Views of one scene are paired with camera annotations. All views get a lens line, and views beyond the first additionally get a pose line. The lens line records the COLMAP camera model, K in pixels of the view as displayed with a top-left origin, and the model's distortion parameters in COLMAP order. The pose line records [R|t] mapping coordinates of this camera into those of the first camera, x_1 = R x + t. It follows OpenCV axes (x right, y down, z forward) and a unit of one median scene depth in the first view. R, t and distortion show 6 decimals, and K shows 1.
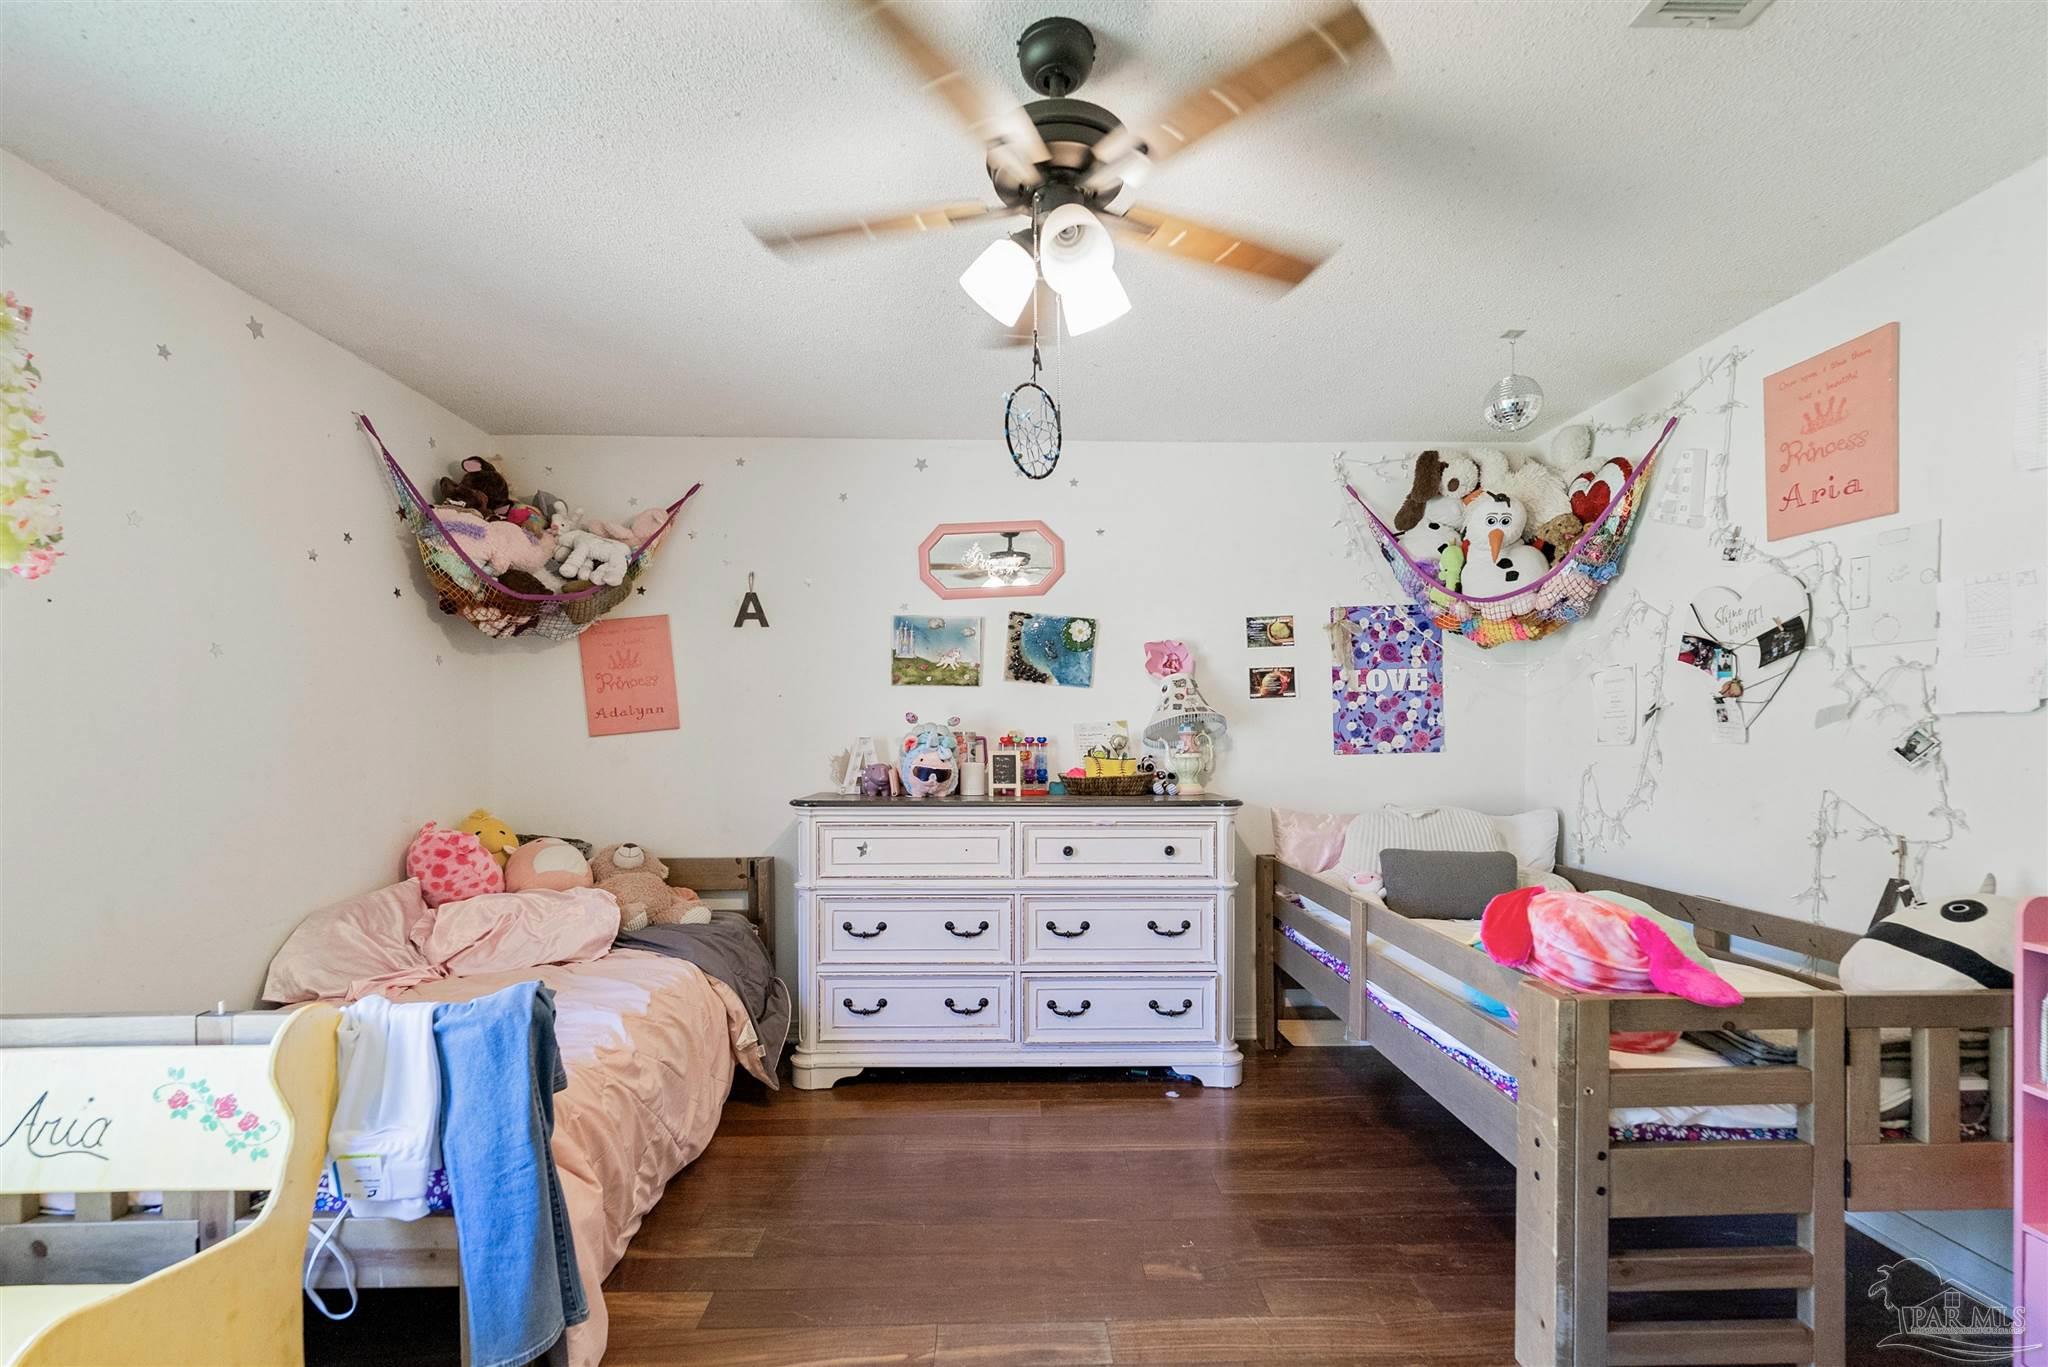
lens RADIAL K [[879.4, 0, 1037.0], [0, 879.4, 770.8], [0, 0, 1]] dist [0.001490, 0.000034]
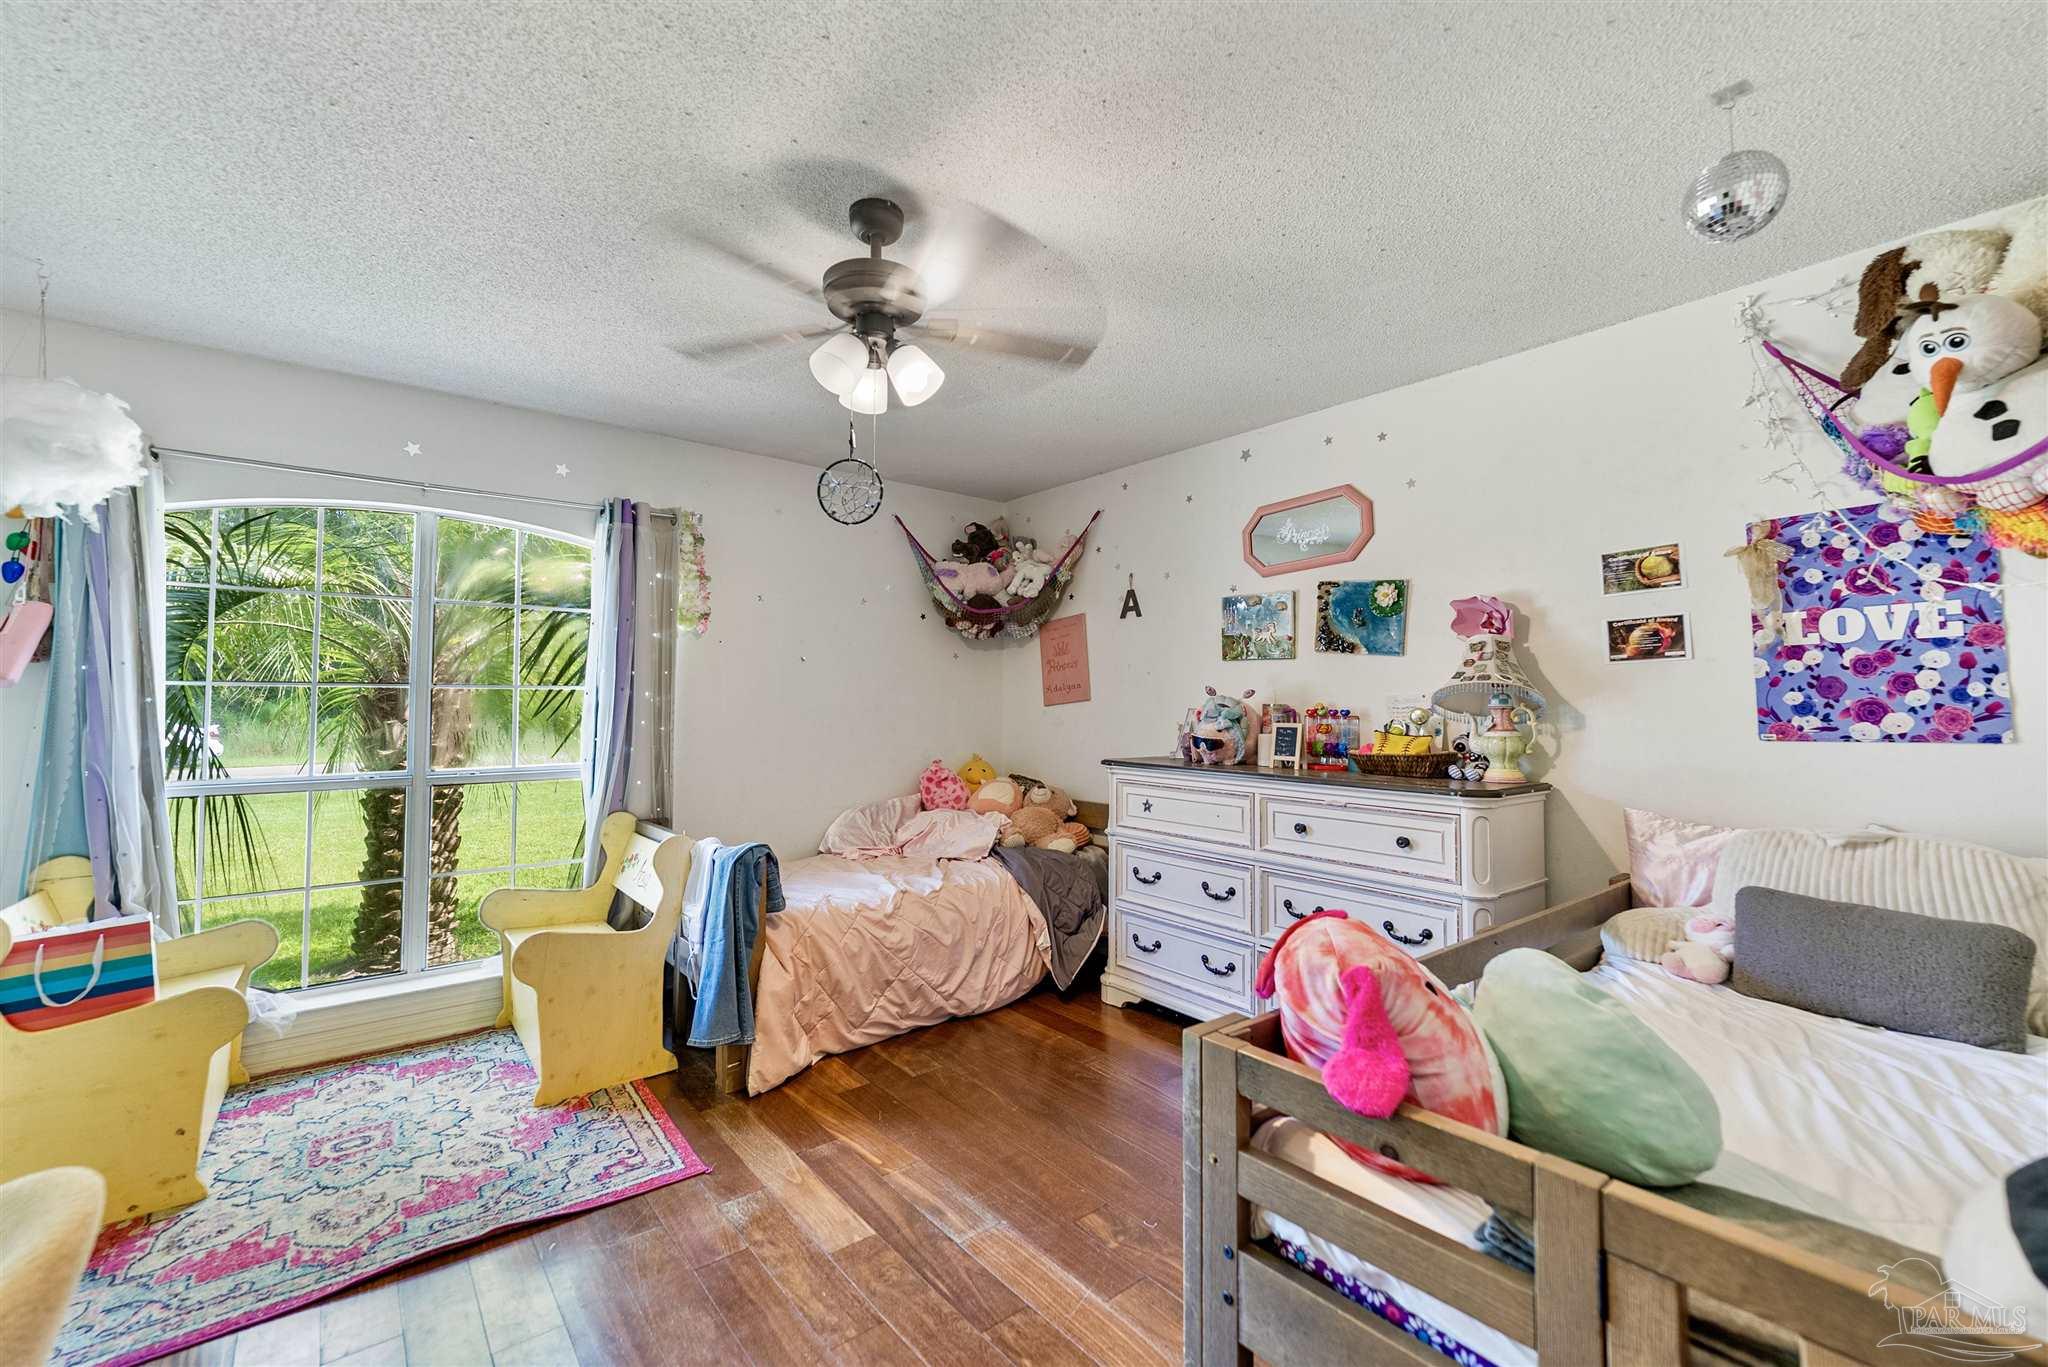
lens RADIAL K [[844.5, 0, 1028.8], [0, 844.5, 691.8], [0, 0, 1]] dist [-0.001629, -0.000174]
pose [[0.613692, -0.006569, -0.789518, 0.518235], [-0.036885, 0.998635, -0.036979, -0.011432], [0.788683, 0.051815, 0.612612, 0.173276]]
